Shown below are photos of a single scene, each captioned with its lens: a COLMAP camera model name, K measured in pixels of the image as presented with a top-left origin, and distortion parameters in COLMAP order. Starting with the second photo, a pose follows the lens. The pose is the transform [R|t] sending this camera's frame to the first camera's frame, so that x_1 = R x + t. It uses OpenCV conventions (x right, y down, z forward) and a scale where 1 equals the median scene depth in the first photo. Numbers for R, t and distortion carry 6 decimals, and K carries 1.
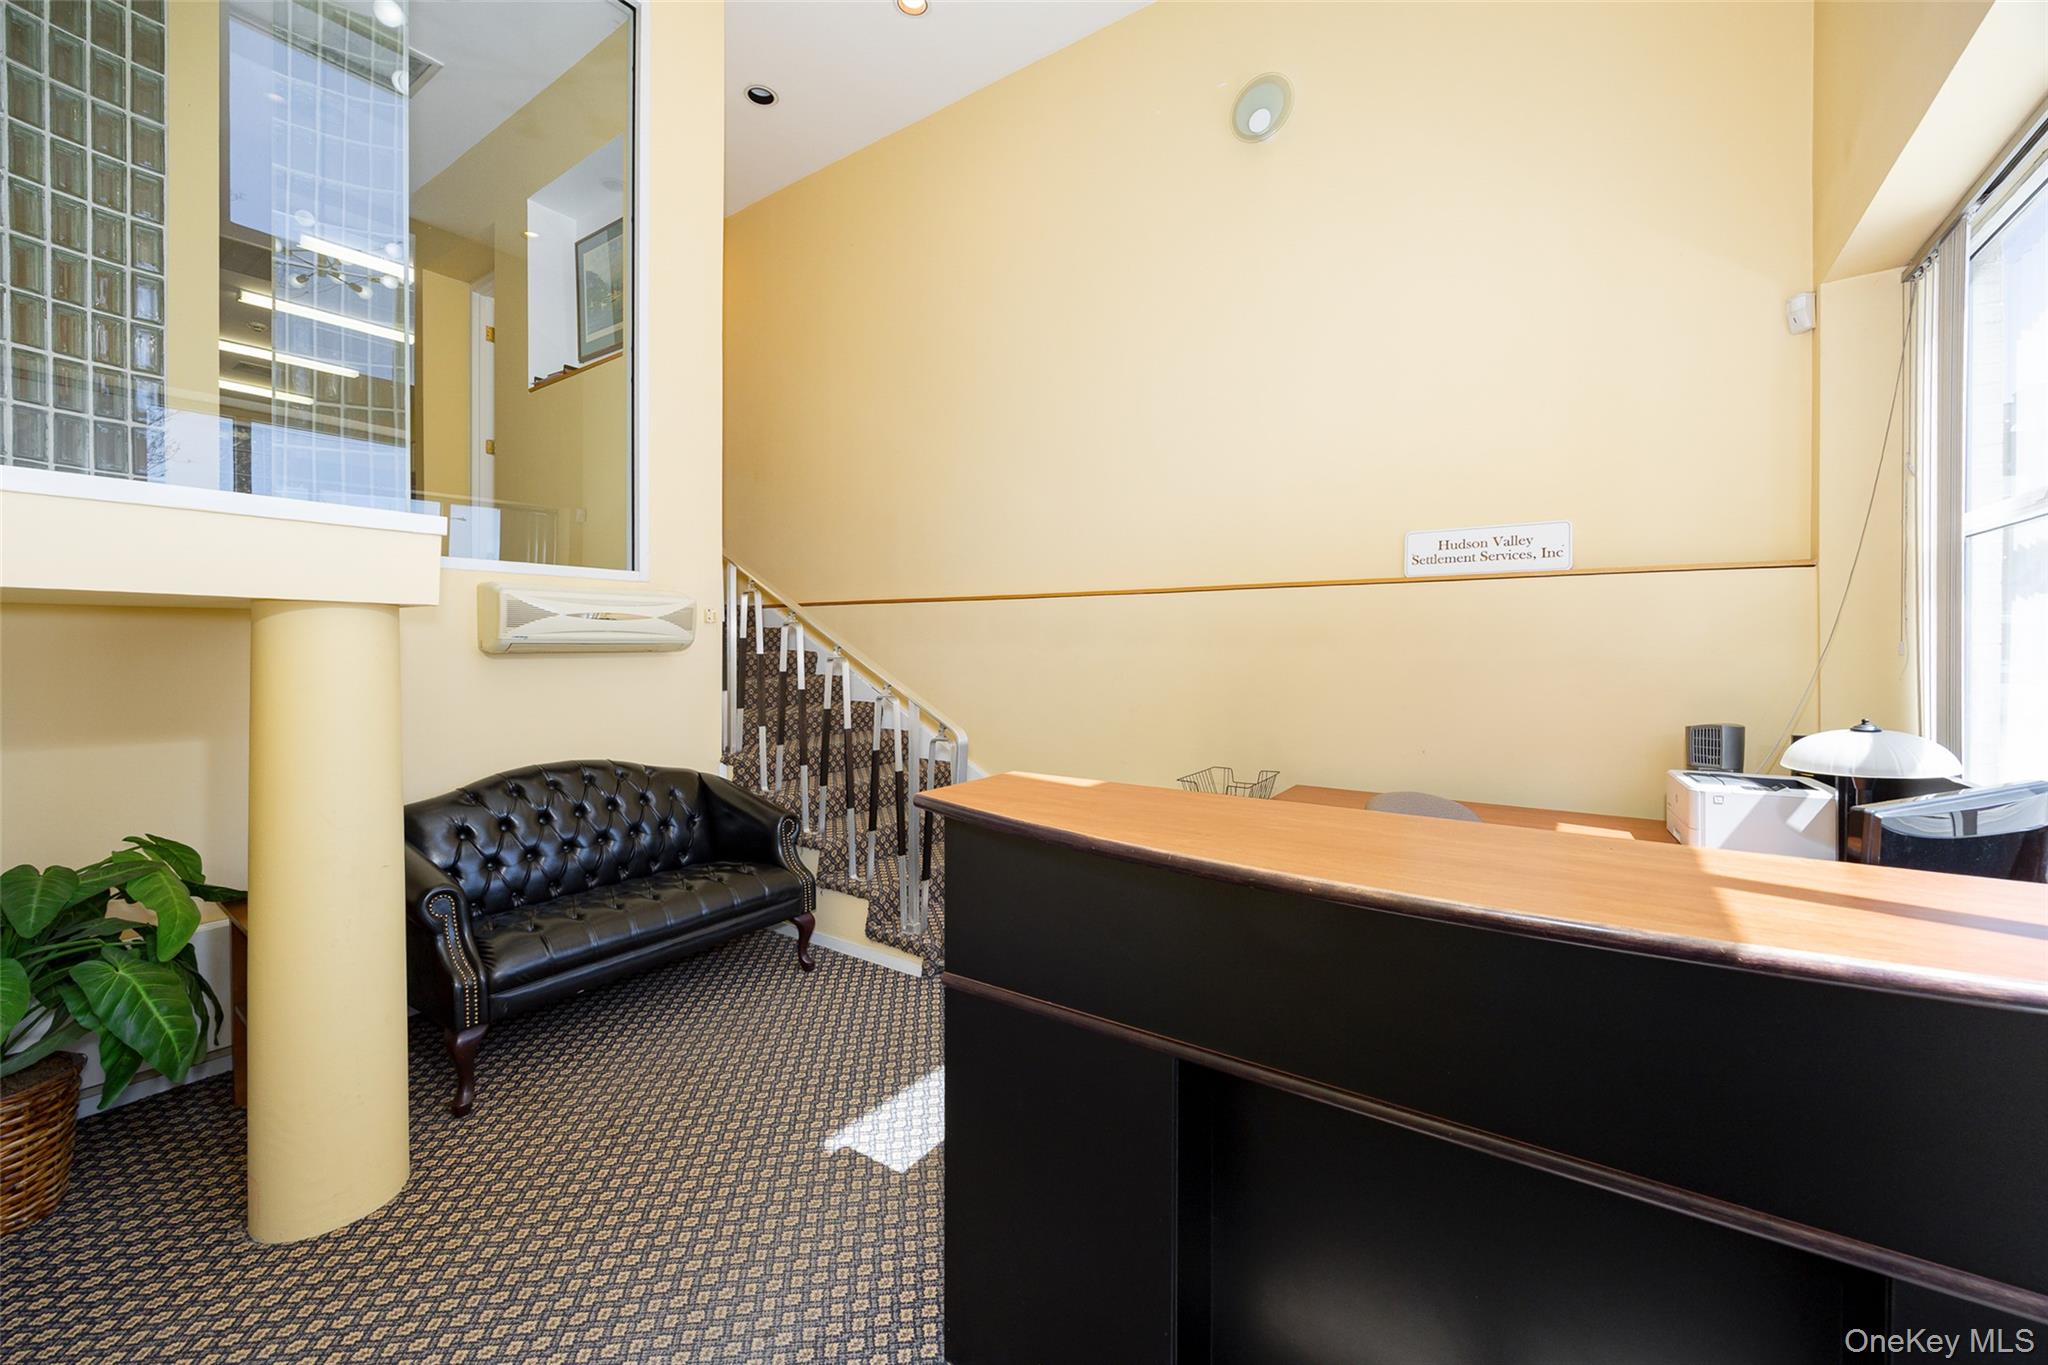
lens RADIAL K [[808.5, 0, 1030.1], [0, 808.5, 645.0], [0, 0, 1]] dist [-0.001592, 0.000390]
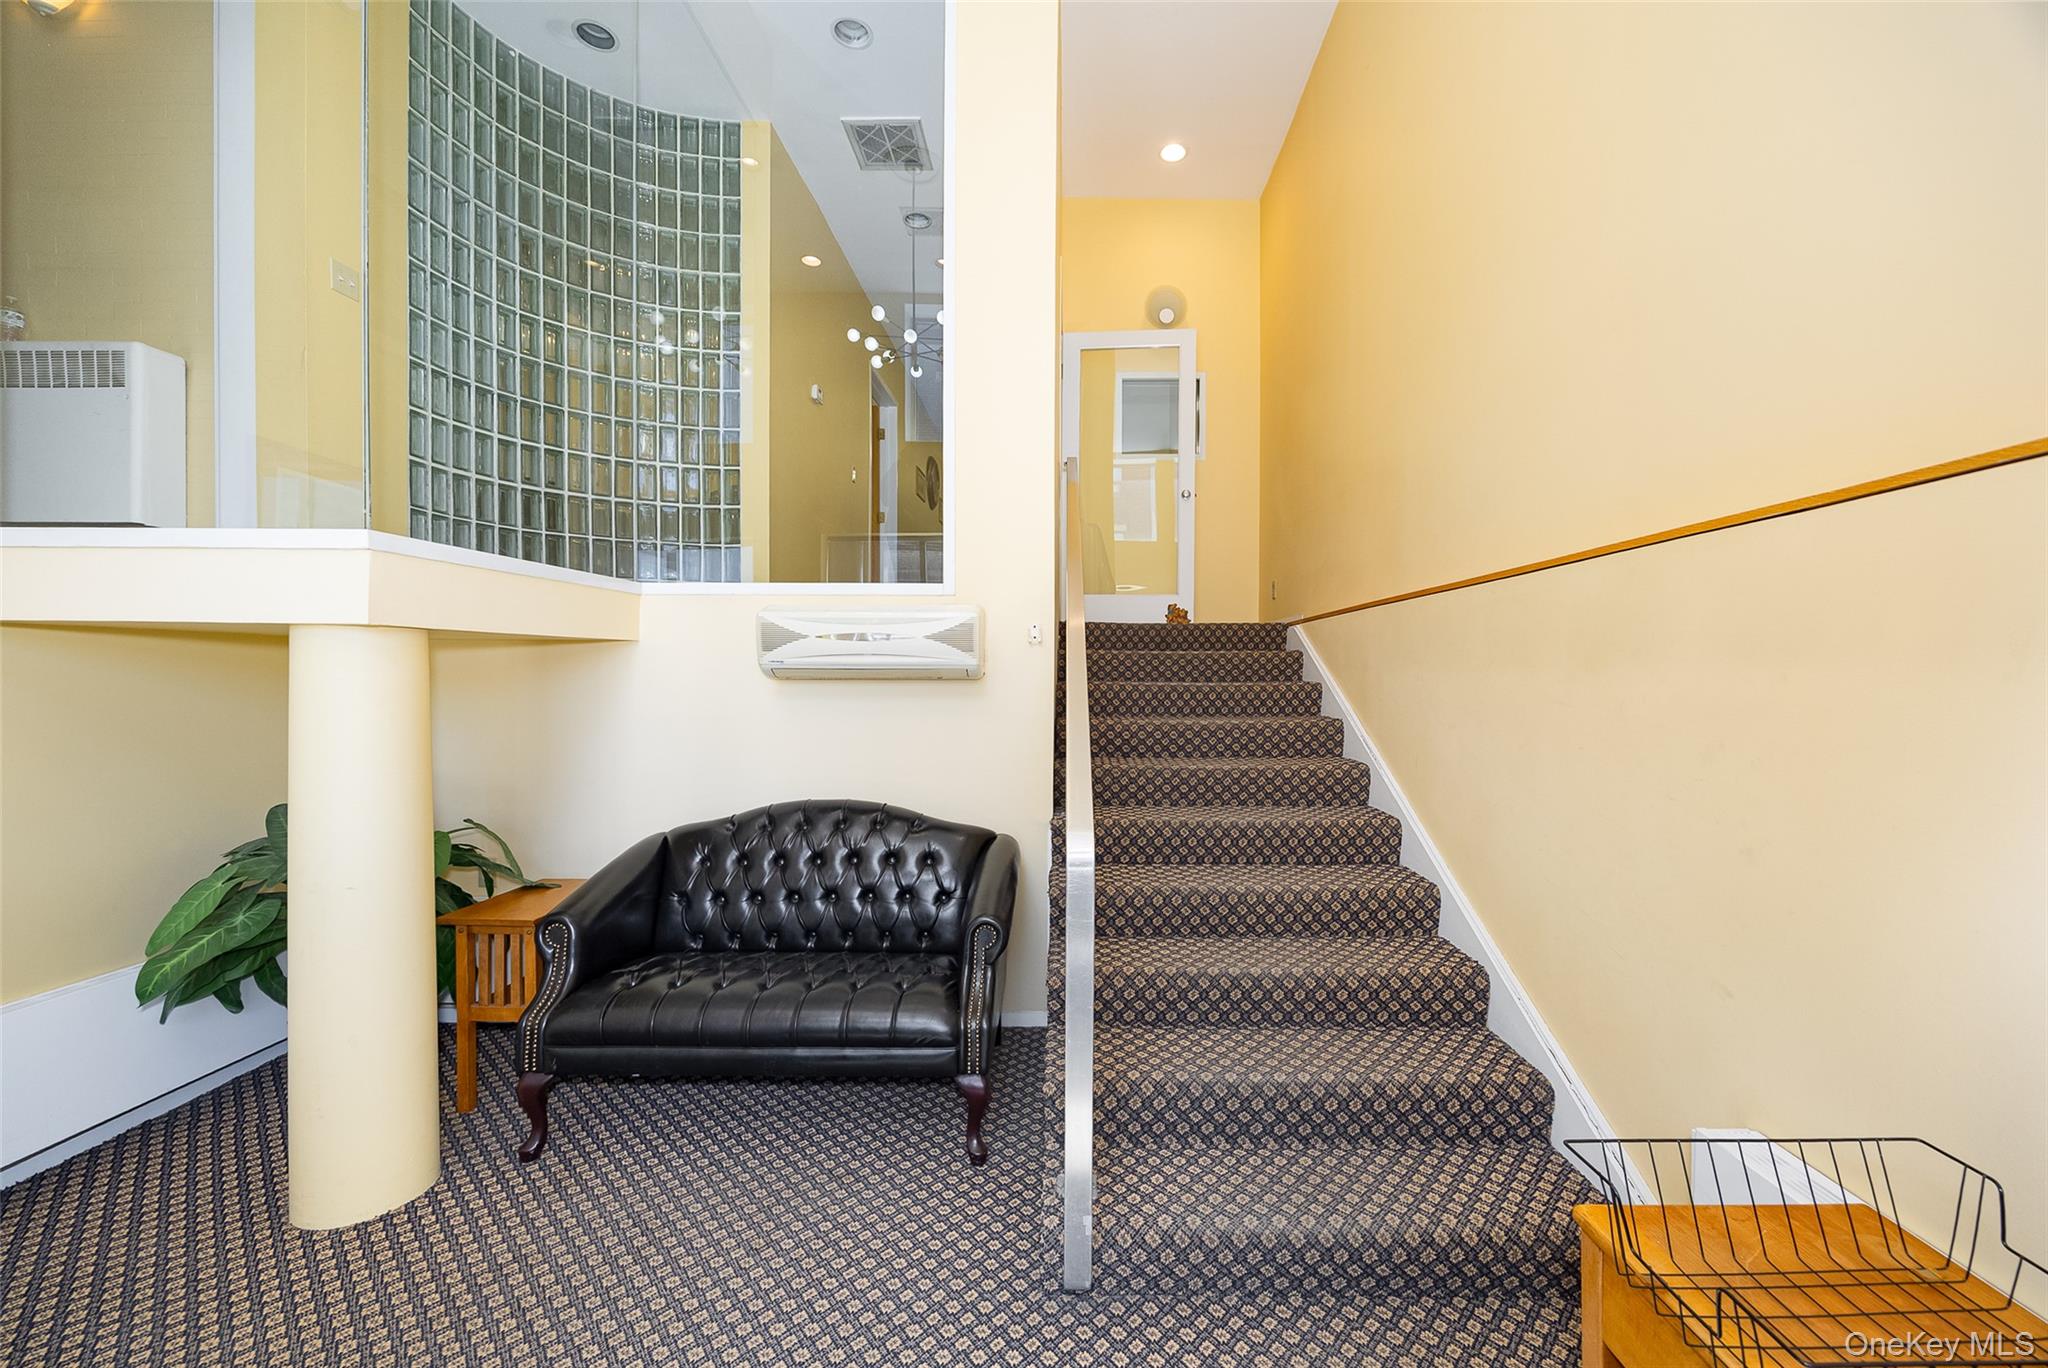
lens RADIAL K [[808.5, 0, 1056.6], [0, 808.5, 682.2], [0, 0, 1]] dist [-0.001592, 0.000390]
pose [[0.560901, 0.007639, -0.827848, 0.343136], [-0.002513, 0.999969, 0.007524, 0.006573], [0.827879, -0.002140, 0.560902, 0.777723]]
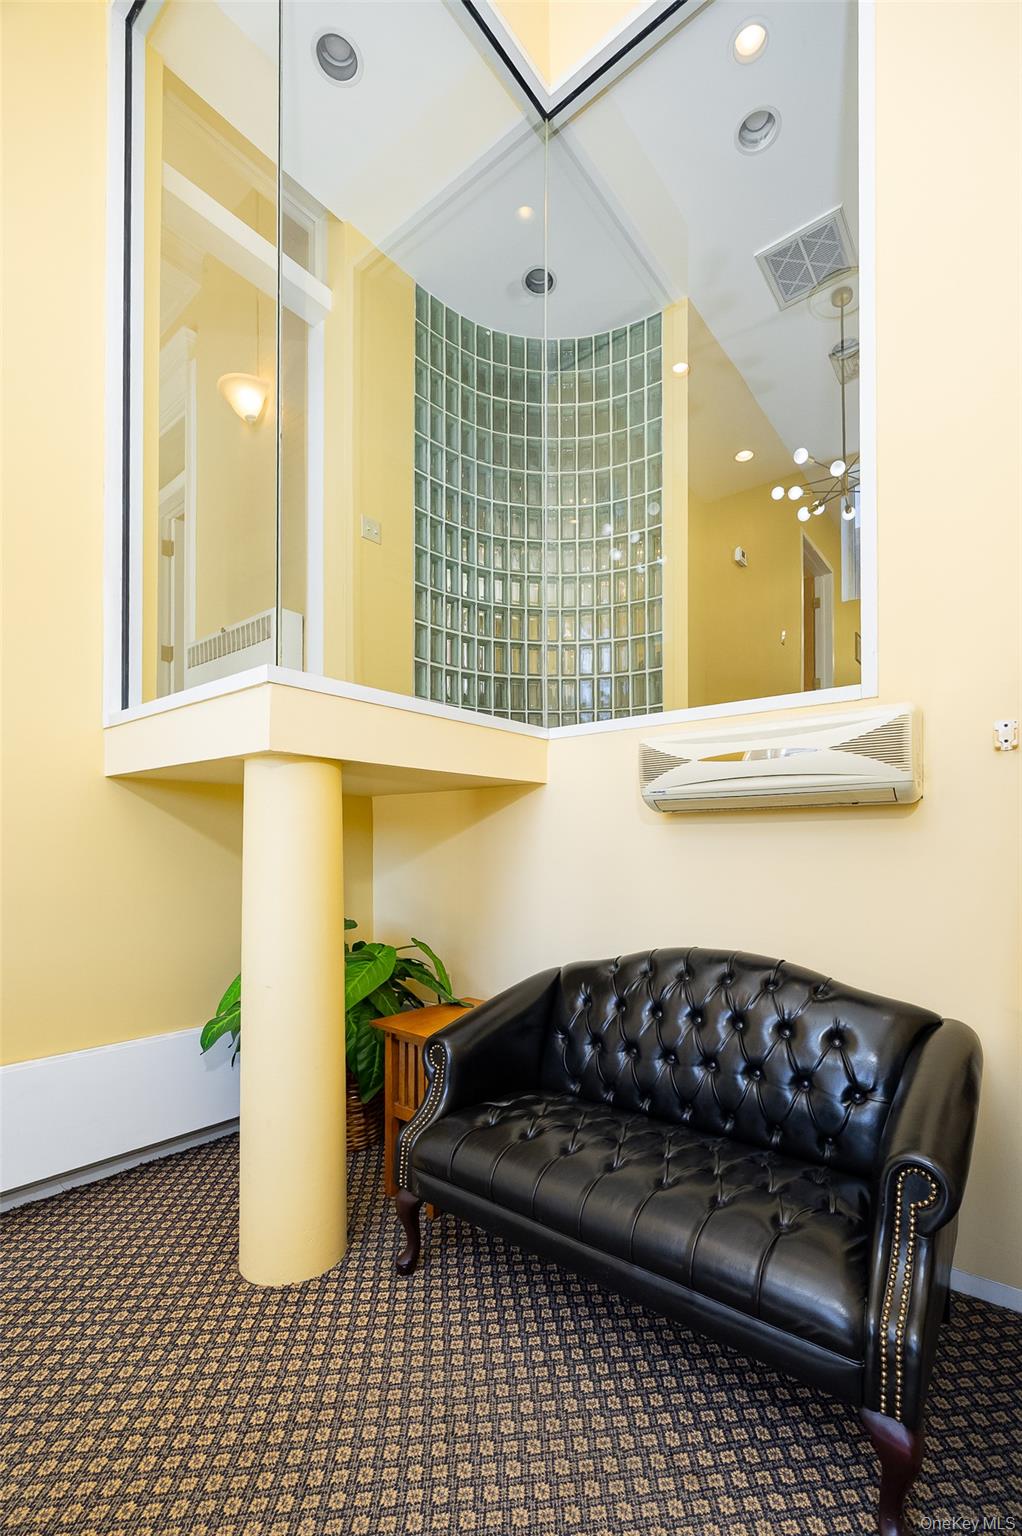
lens RADIAL K [[648.1, 0, 539.9], [0, 648.1, 850.6], [0, 0, 1]] dist [-0.009812, 0.000671]
pose [[-0.044151, -0.003387, -0.999019, 0.057674], [-0.002012, 0.999993, -0.003301, 0.057446], [0.999023, 0.001865, -0.044157, 0.948697]]
